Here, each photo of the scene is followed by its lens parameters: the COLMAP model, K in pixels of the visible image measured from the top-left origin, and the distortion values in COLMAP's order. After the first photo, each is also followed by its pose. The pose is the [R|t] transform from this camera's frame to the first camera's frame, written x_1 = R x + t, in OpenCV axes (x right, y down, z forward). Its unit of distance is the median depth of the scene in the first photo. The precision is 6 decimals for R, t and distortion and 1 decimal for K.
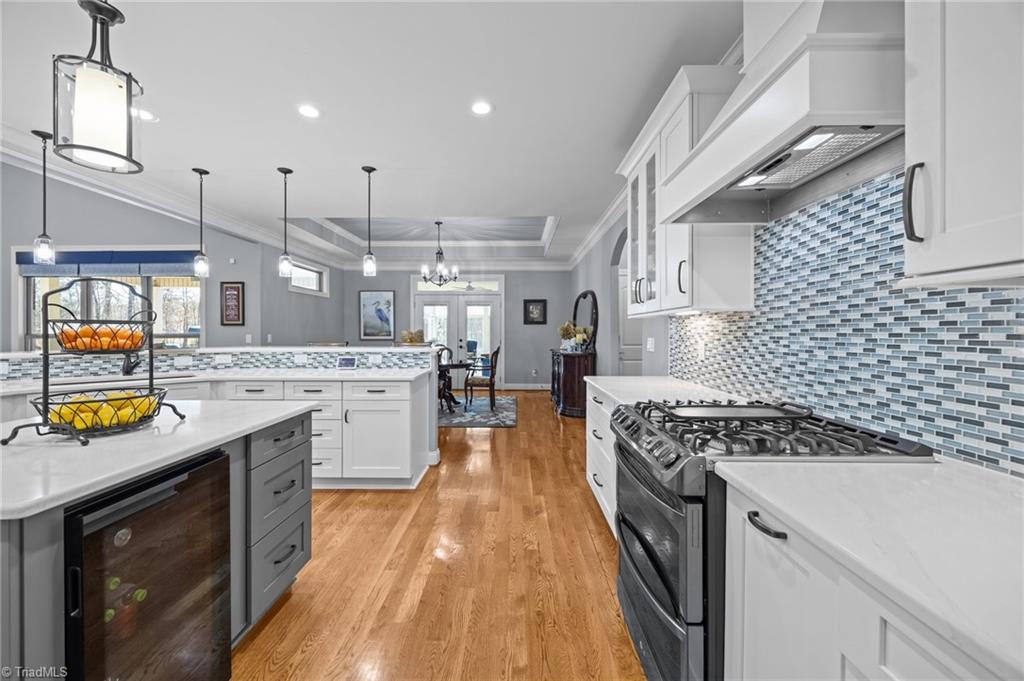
lens RADIAL K [[392.3, 0, 510.6], [0, 392.3, 332.0], [0, 0, 1]] dist [-0.002240, -0.000350]
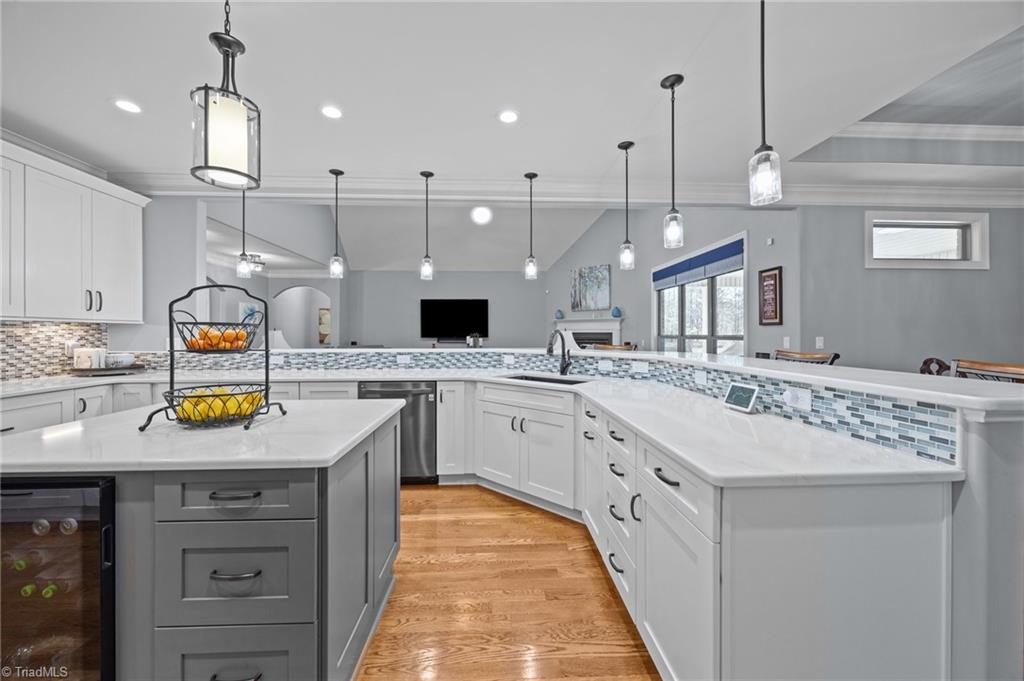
lens RADIAL K [[392.3, 0, 511.8], [0, 392.3, 333.0], [0, 0, 1]] dist [-0.002240, -0.000350]
pose [[0.066736, -0.000709, -0.997770, 0.029983], [-0.000739, 0.999999, -0.000760, 0.000112], [0.997770, 0.000788, 0.066736, 0.437597]]
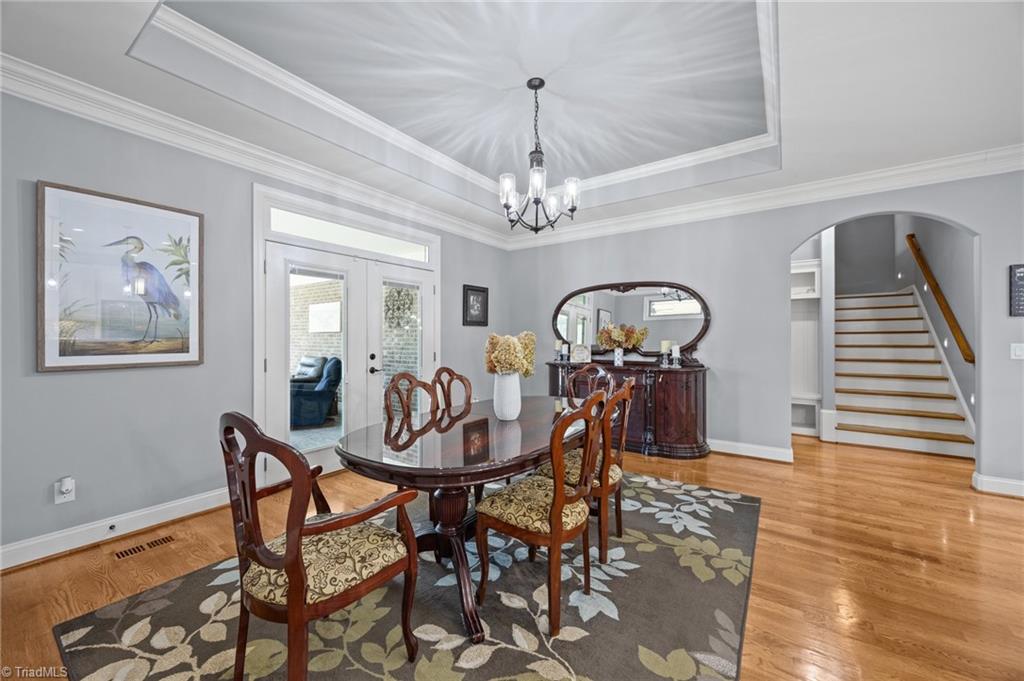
lens RADIAL K [[392.3, 0, 515.5], [0, 392.3, 338.3], [0, 0, 1]] dist [-0.002240, -0.000350]
pose [[0.560557, -0.004662, 0.828103, -0.628414], [0.005057, 0.999985, 0.002207, -0.001636], [-0.828101, 0.002951, 0.560572, 0.889964]]
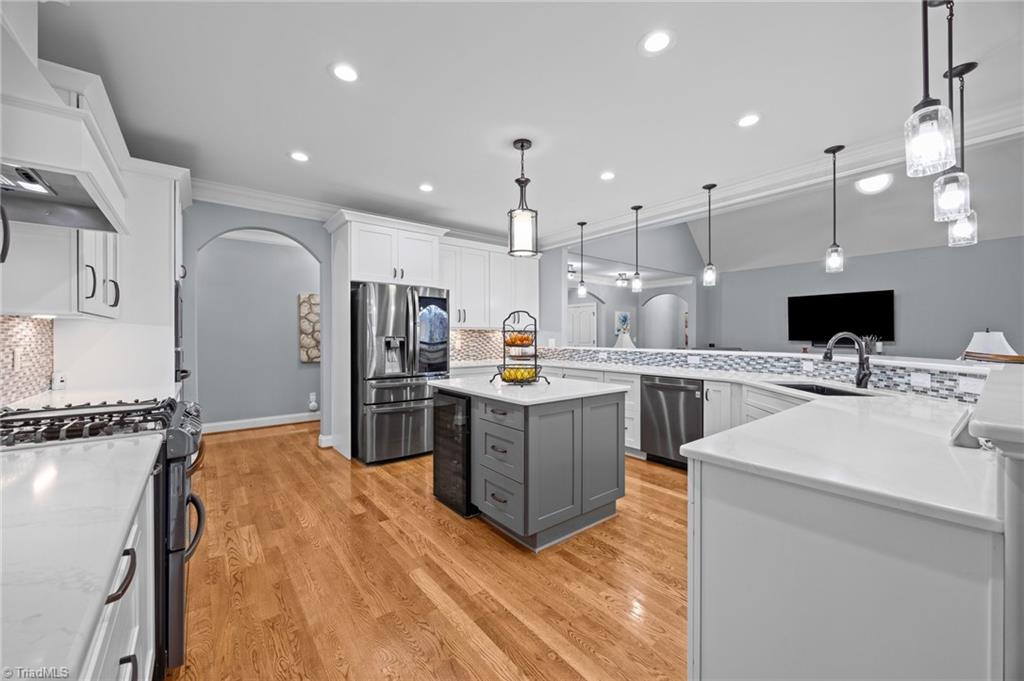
lens RADIAL K [[392.3, 0, 508.6], [0, 392.3, 335.8], [0, 0, 1]] dist [-0.002240, -0.000350]
pose [[-0.776004, 0.001082, -0.630727, 0.082420], [-0.000299, 0.999998, 0.002083, -0.001595], [0.630728, 0.001805, -0.776002, 0.648621]]
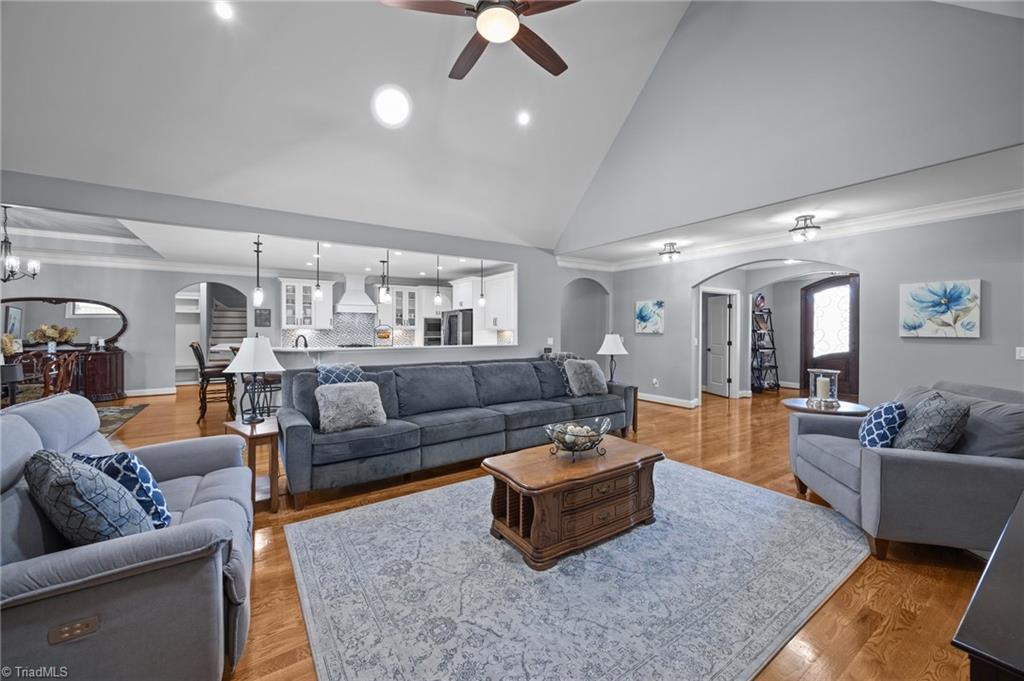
lens RADIAL K [[392.3, 0, 506.5], [0, 392.3, 331.0], [0, 0, 1]] dist [-0.002240, -0.000350]
pose [[-0.556988, -0.004849, 0.830506, -1.650838], [-0.000733, 0.999985, 0.005346, -0.019145], [-0.830520, 0.002369, -0.556984, 0.665882]]
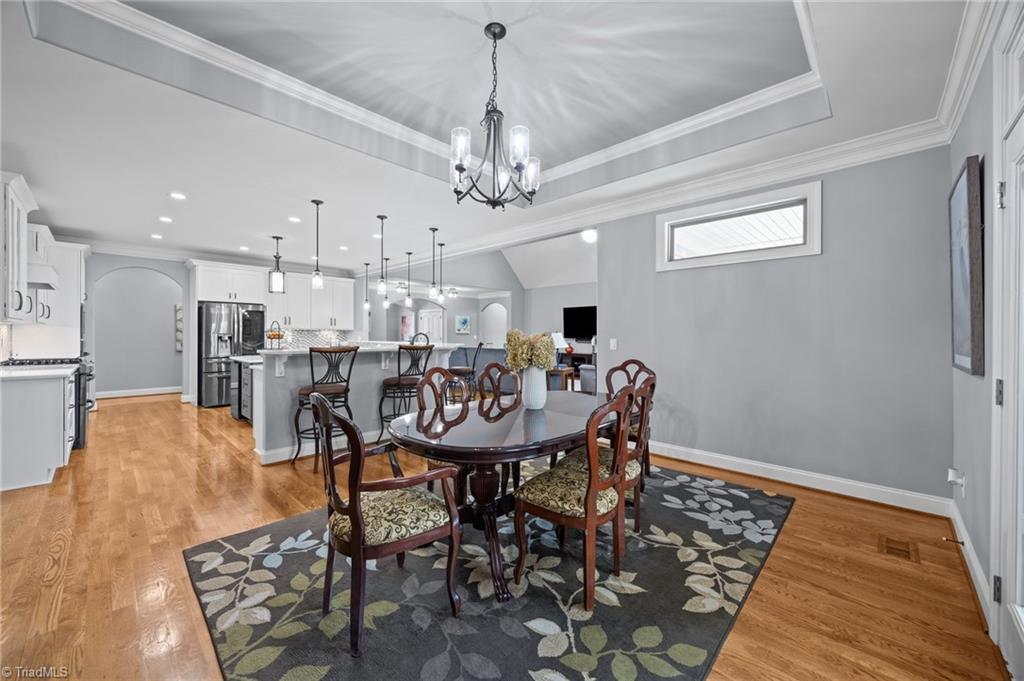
lens RADIAL K [[392.3, 0, 512.0], [0, 392.3, 334.1], [0, 0, 1]] dist [-0.002240, -0.000350]
pose [[-0.682059, -0.002589, -0.731293, 0.076902], [-0.004586, 0.999989, 0.000737, -0.002382], [0.731283, 0.003856, -0.682063, 1.436823]]
